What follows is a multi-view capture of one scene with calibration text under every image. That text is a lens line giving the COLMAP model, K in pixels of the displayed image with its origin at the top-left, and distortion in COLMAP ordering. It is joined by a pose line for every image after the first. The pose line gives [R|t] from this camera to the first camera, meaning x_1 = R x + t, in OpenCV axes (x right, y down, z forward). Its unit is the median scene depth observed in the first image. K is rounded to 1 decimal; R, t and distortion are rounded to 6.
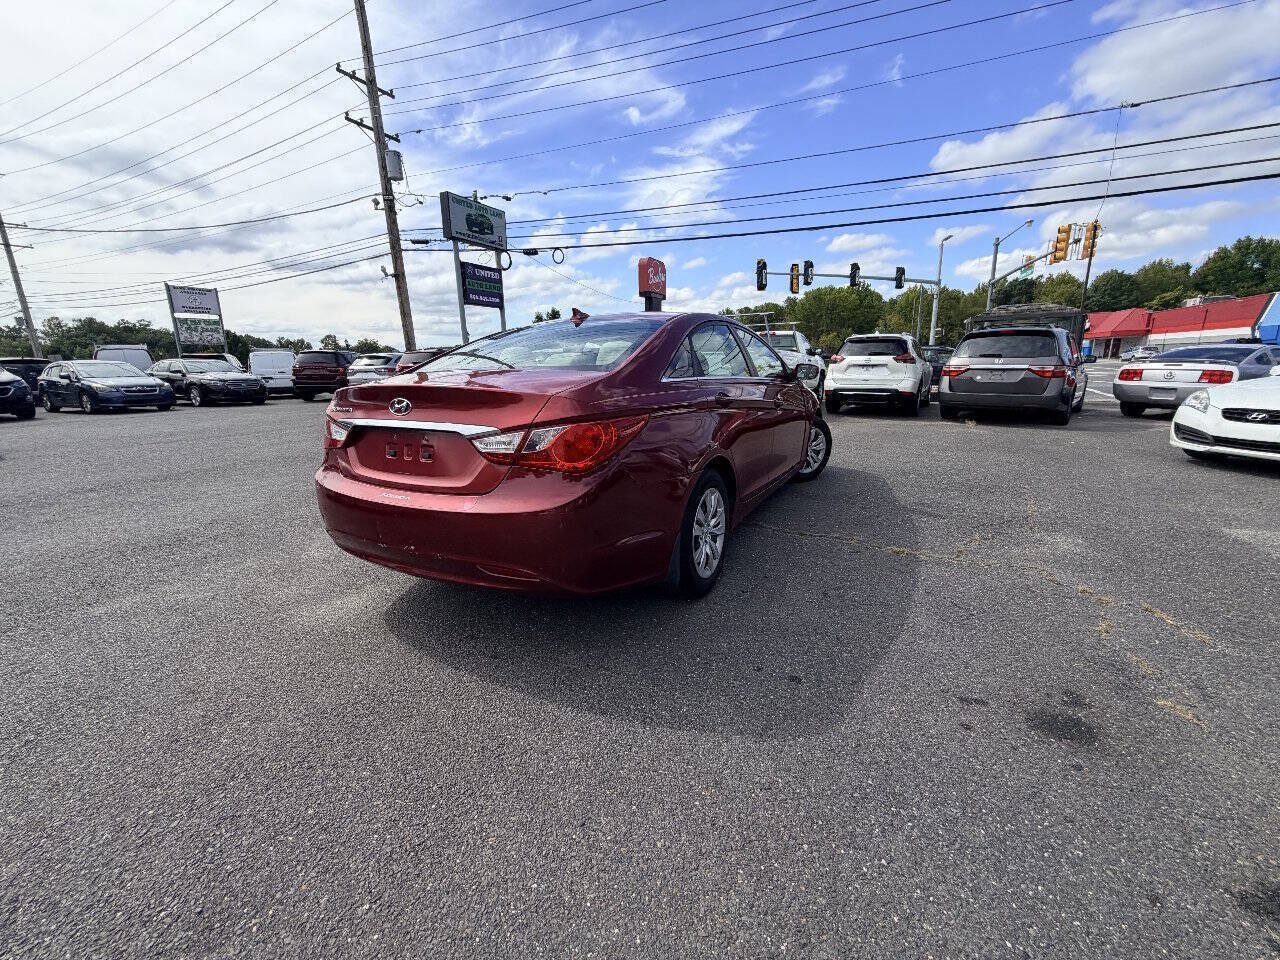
lens RADIAL K [[509.1, 0, 637.7], [0, 509.1, 484.9], [0, 0, 1]] dist [0.000447, -0.000101]
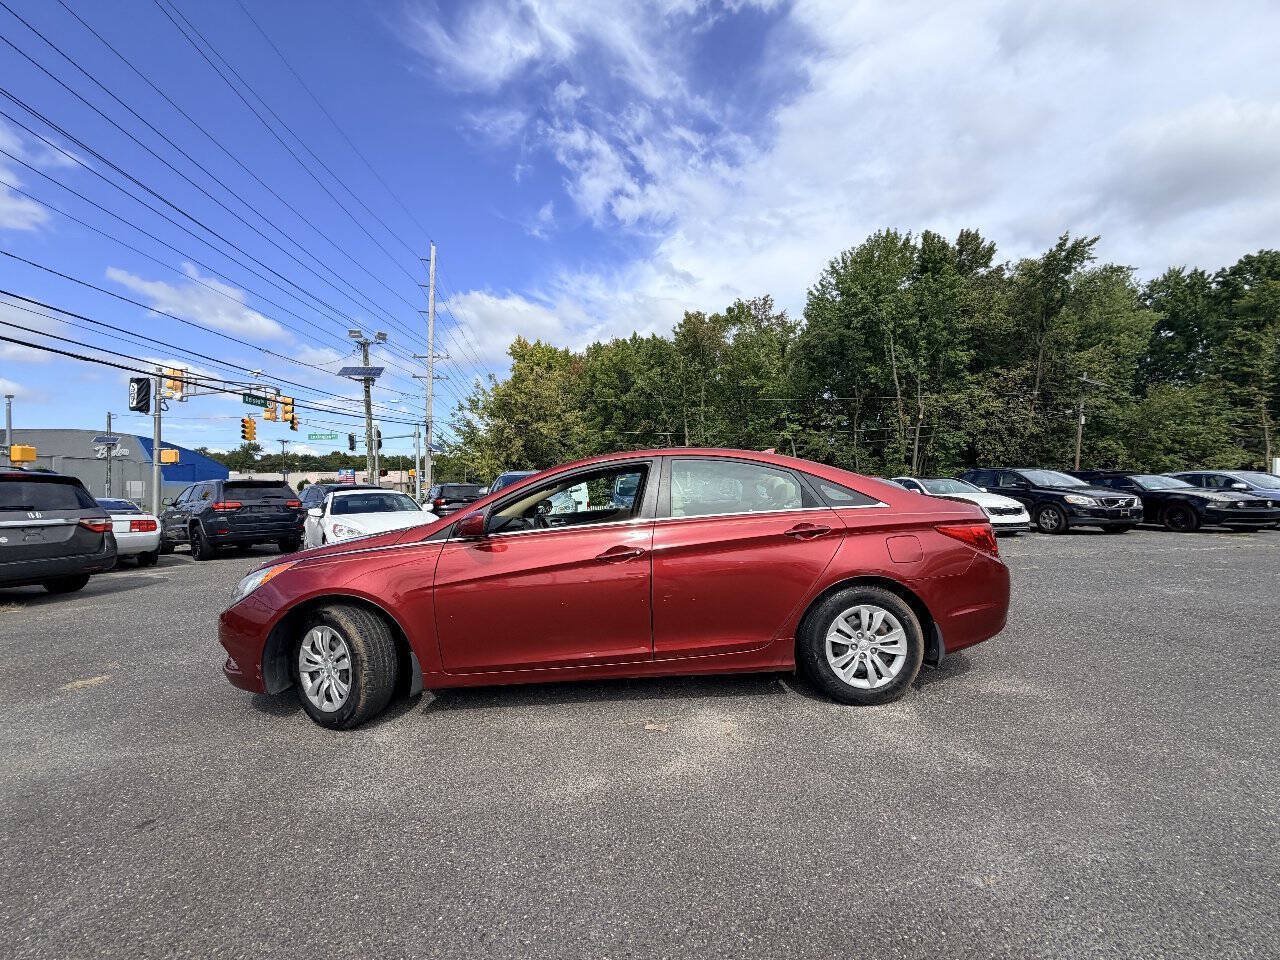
lens RADIAL K [[509.1, 0, 640.6], [0, 509.1, 482.6], [0, 0, 1]] dist [0.000447, -0.000101]
pose [[-0.506235, 0.039612, 0.861485, -0.156287], [0.235722, 0.967260, 0.094042, -0.069163], [-0.829555, 0.250678, -0.498998, 0.288010]]
